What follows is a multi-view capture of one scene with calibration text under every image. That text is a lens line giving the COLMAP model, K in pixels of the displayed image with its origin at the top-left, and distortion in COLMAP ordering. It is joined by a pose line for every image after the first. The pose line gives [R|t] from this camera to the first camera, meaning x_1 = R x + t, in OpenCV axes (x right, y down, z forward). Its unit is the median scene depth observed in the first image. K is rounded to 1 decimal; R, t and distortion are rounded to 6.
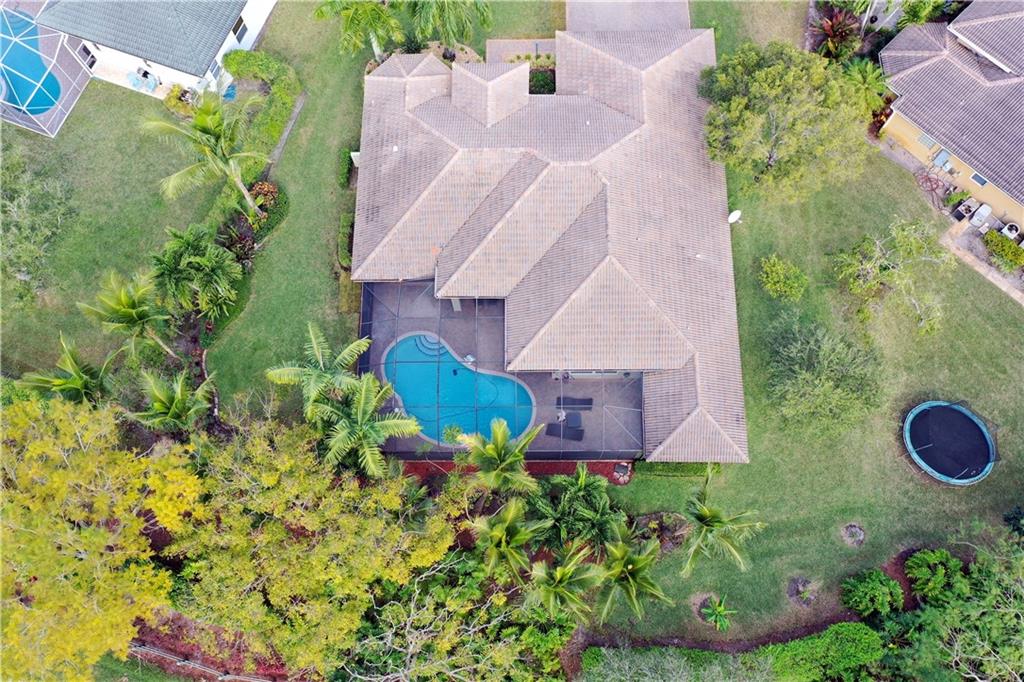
lens RADIAL K [[805.3, 0, 511.2], [0, 805.3, 343.1], [0, 0, 1]] dist [0.005091, 0.001130]
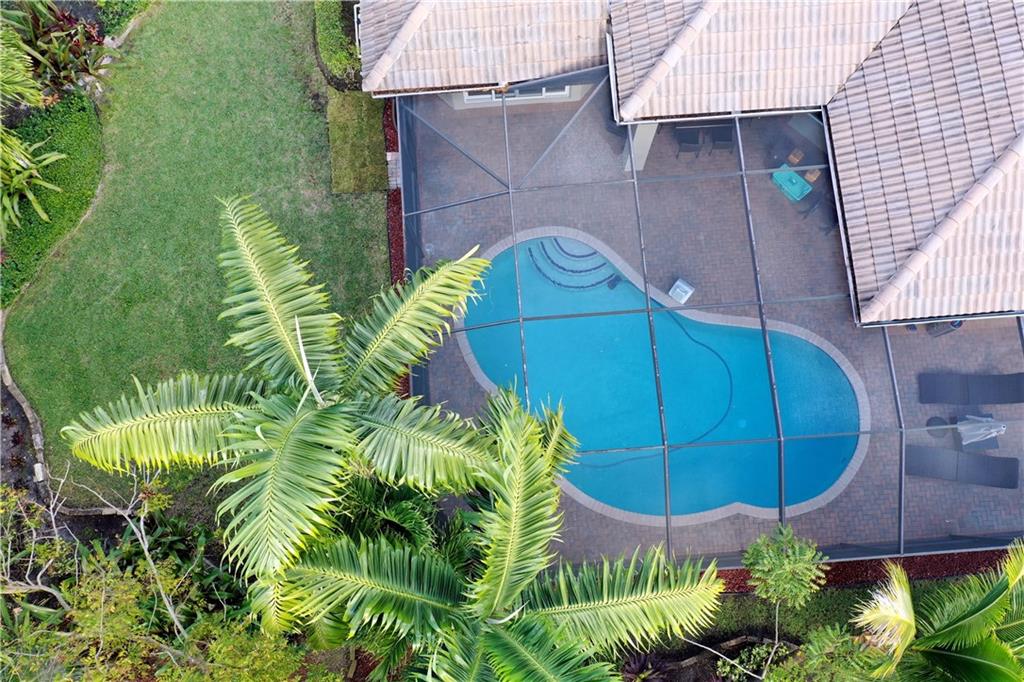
lens RADIAL K [[805.3, 0, 511.8], [0, 805.3, 339.0], [0, 0, 1]] dist [0.005091, 0.001130]
pose [[0.997257, -0.069908, 0.024301, -0.143324], [0.066767, 0.991444, 0.112169, -0.006007], [-0.031935, -0.110239, 0.993392, 0.605054]]
